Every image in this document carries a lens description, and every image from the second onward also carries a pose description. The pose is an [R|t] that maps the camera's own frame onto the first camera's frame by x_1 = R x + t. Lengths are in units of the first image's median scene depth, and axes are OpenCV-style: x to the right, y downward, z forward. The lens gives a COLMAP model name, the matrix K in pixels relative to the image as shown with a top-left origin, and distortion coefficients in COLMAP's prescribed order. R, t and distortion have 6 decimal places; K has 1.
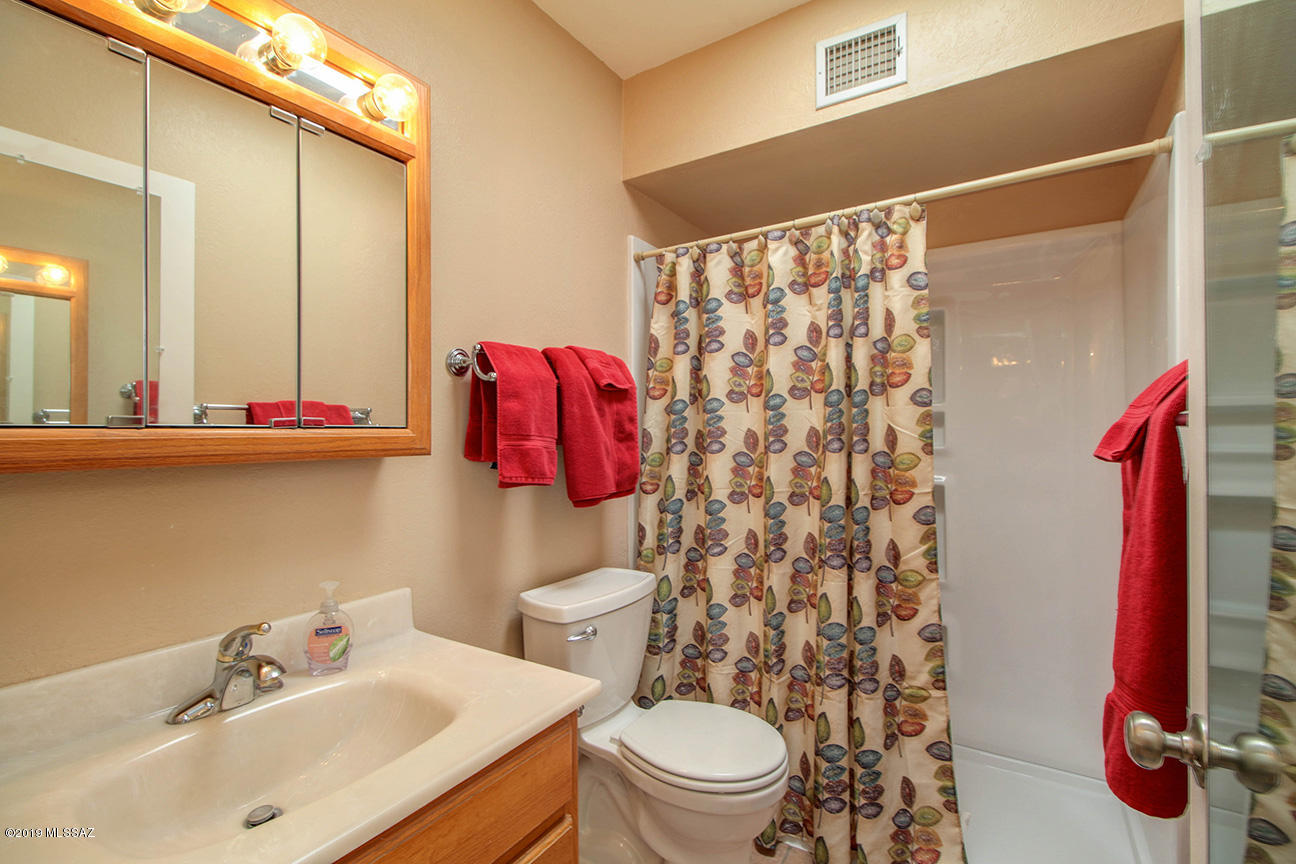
lens RADIAL K [[595.7, 0, 647.0], [0, 595.7, 433.4], [0, 0, 1]] dist [-0.003620, -0.001615]
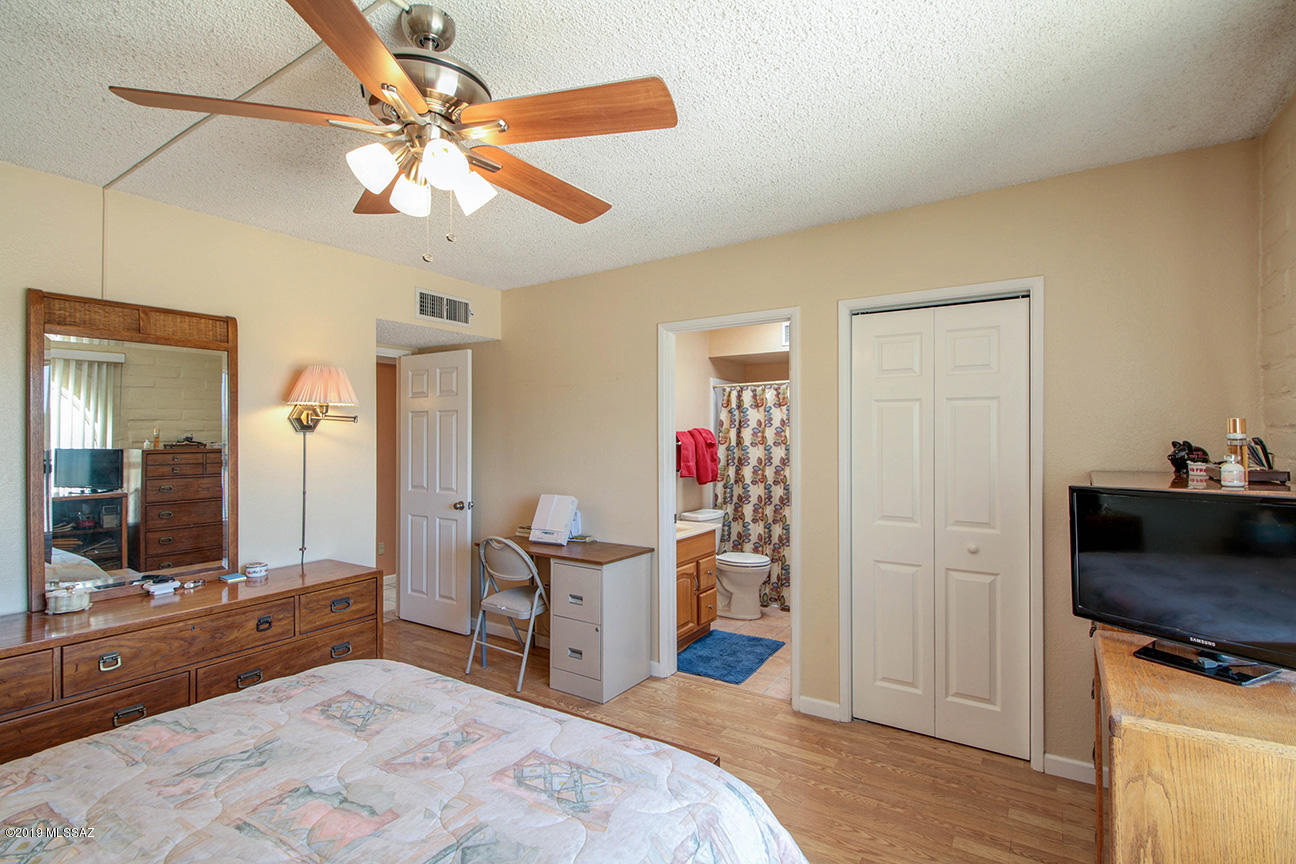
lens RADIAL K [[605.0, 0, 647.9], [0, 605.0, 430.7], [0, 0, 1]] dist [0.001615, 0.000010]
pose [[0.999770, 0.002248, -0.021326, -0.263870], [-0.002486, 0.999935, -0.011140, -0.092372], [0.021300, 0.011191, 0.999711, -1.698389]]
